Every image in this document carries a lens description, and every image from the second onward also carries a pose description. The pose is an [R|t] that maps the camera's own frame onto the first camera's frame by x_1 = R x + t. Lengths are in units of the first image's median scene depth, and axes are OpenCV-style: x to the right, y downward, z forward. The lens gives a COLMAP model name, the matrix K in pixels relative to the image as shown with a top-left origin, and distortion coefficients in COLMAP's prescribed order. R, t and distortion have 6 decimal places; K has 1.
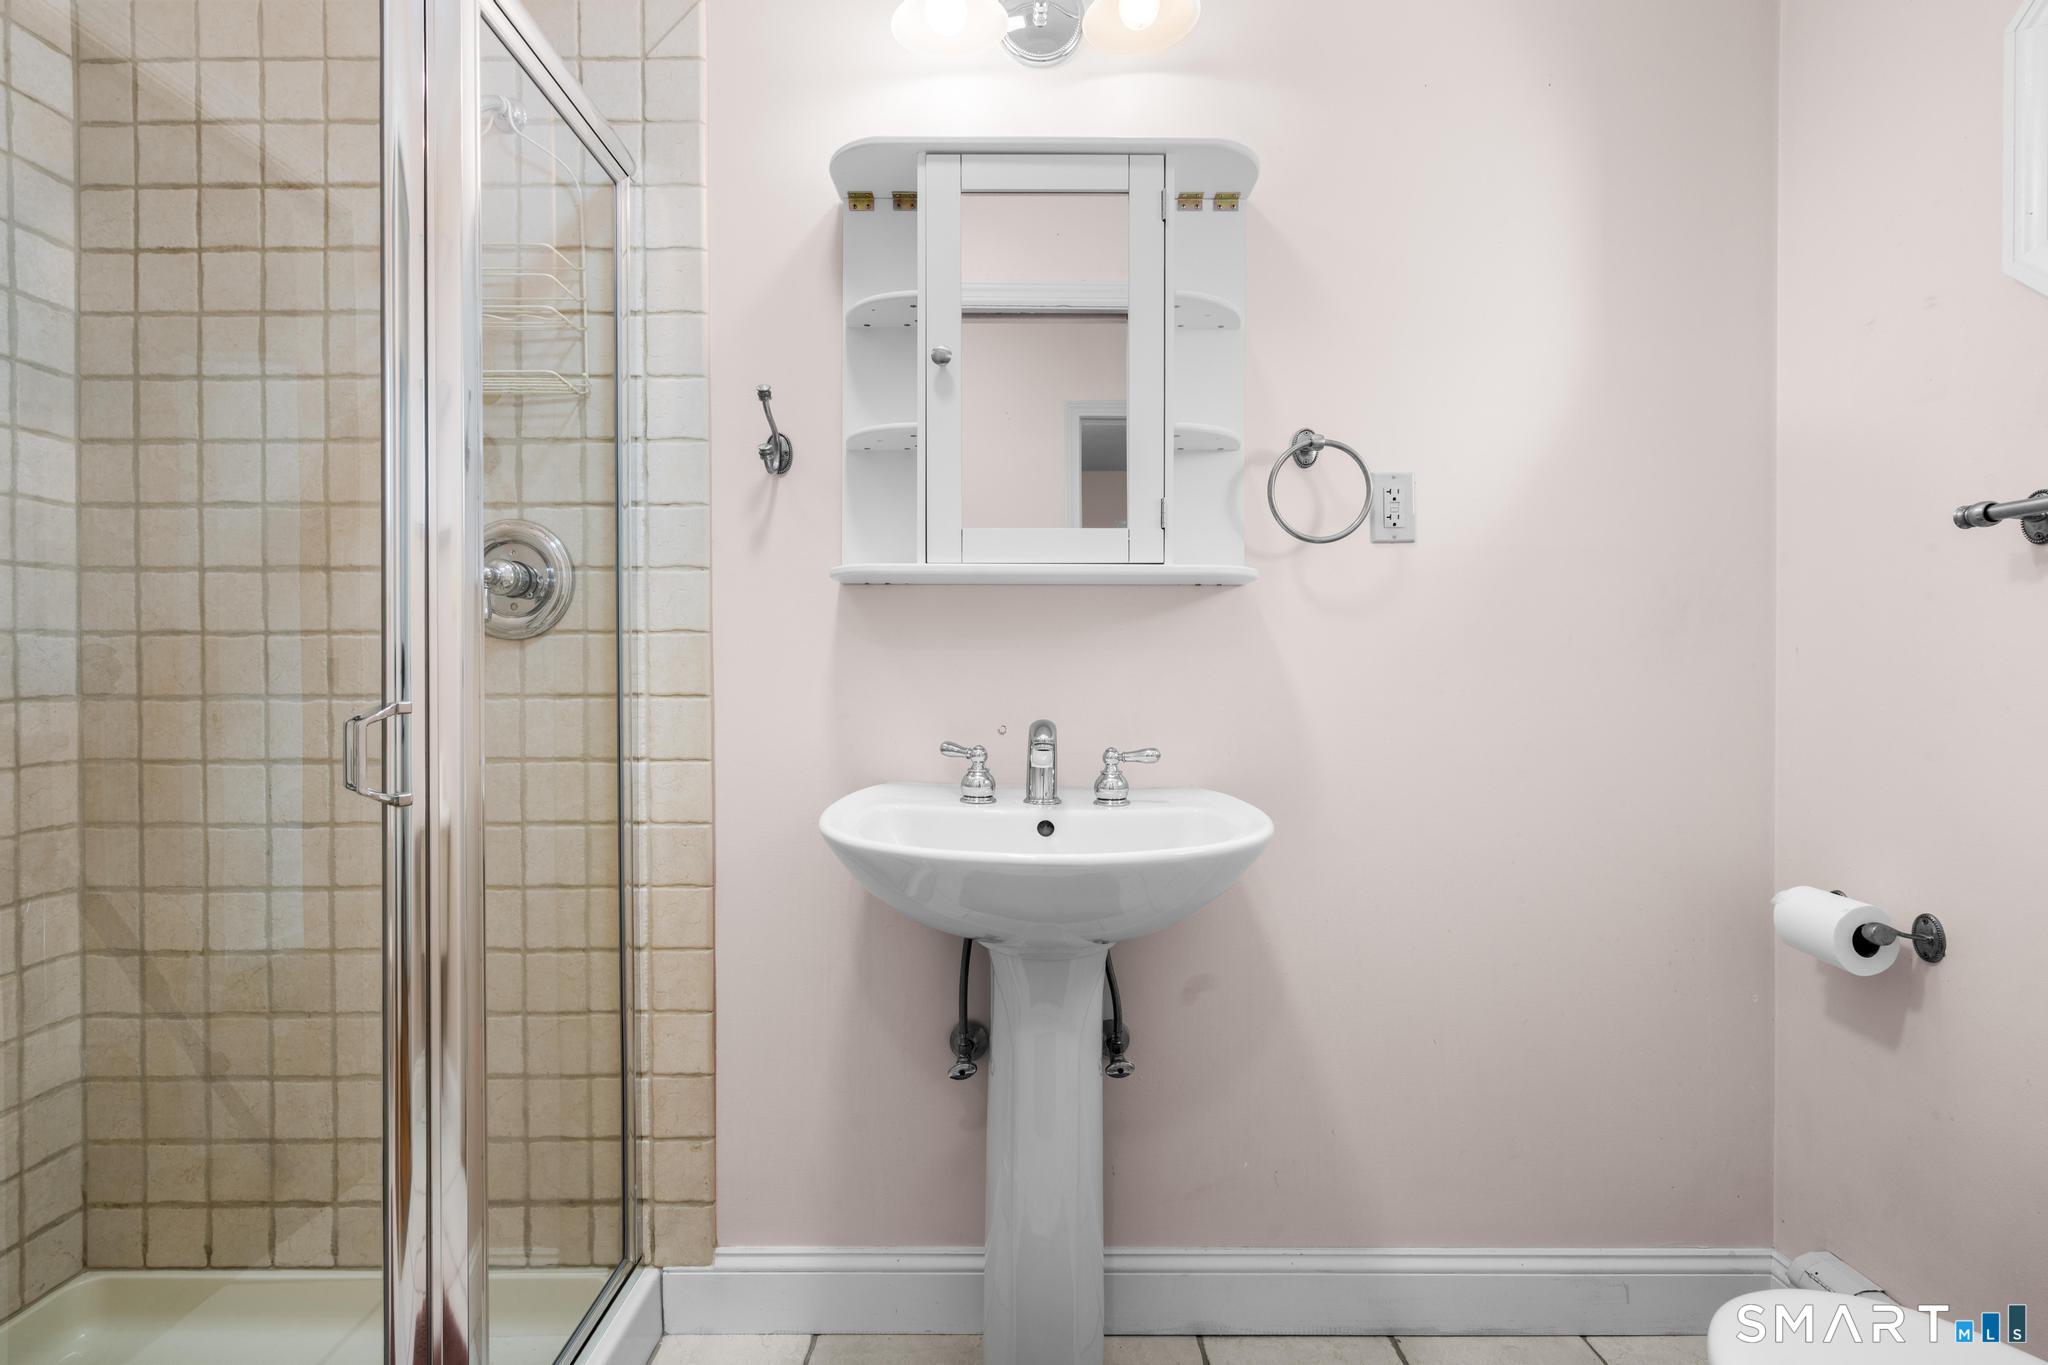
lens RADIAL K [[924.6, 0, 1019.0], [0, 924.6, 676.4], [0, 0, 1]] dist [-0.008109, 0.004475]
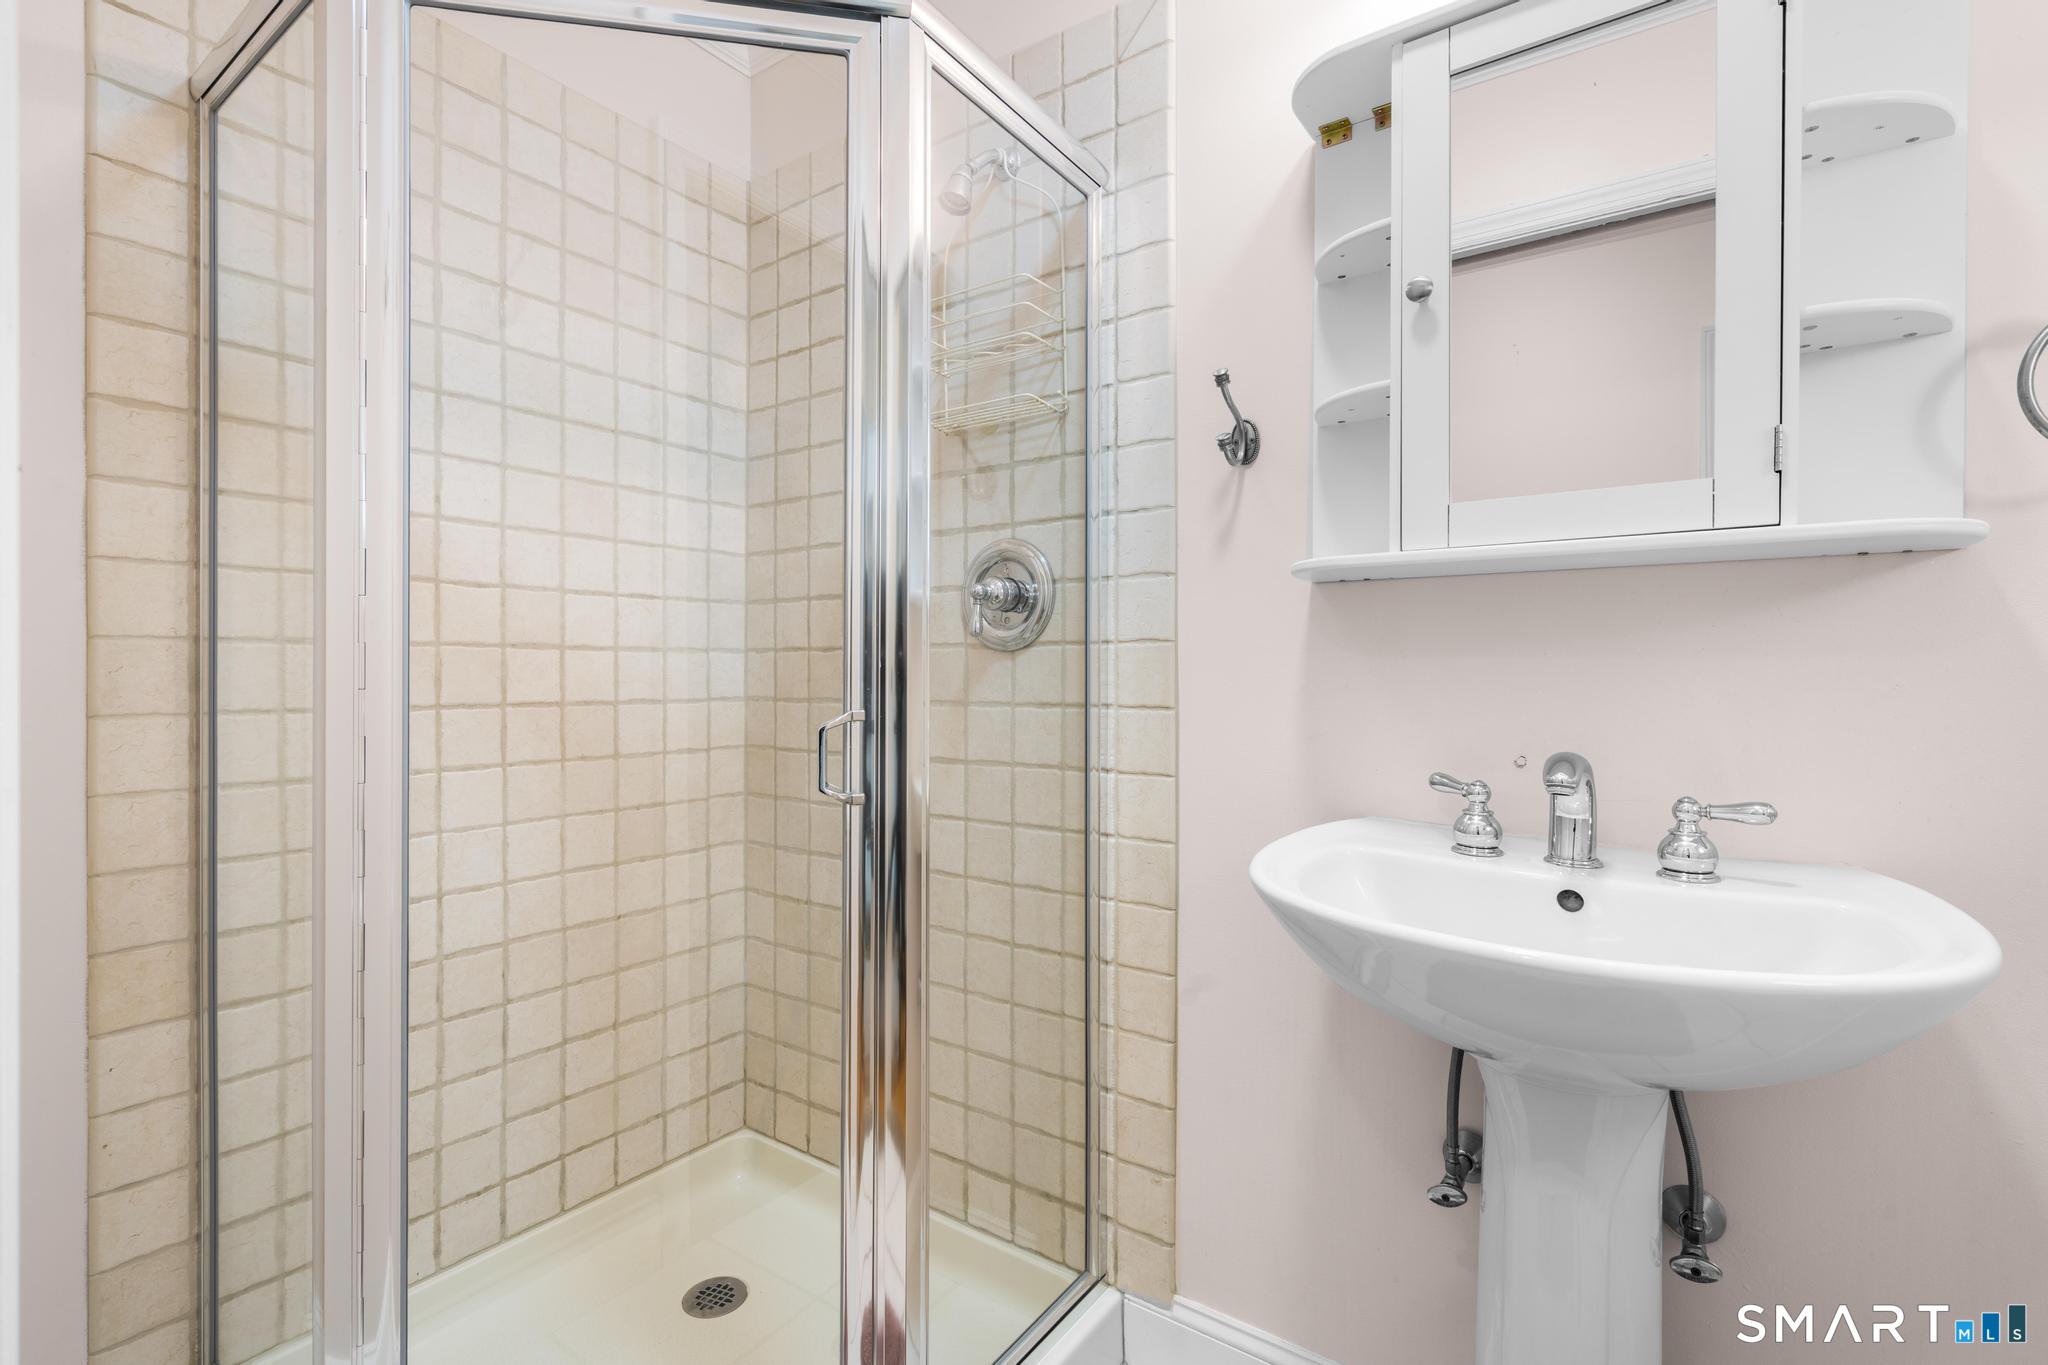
lens RADIAL K [[924.6, 0, 1019.0], [0, 924.6, 676.4], [0, 0, 1]] dist [-0.008109, 0.004475]
pose [[0.818038, 0.003106, -0.575155, 0.080762], [-0.006376, 0.999973, -0.003668, -0.007098], [0.575128, 0.006668, 0.818036, 0.133326]]
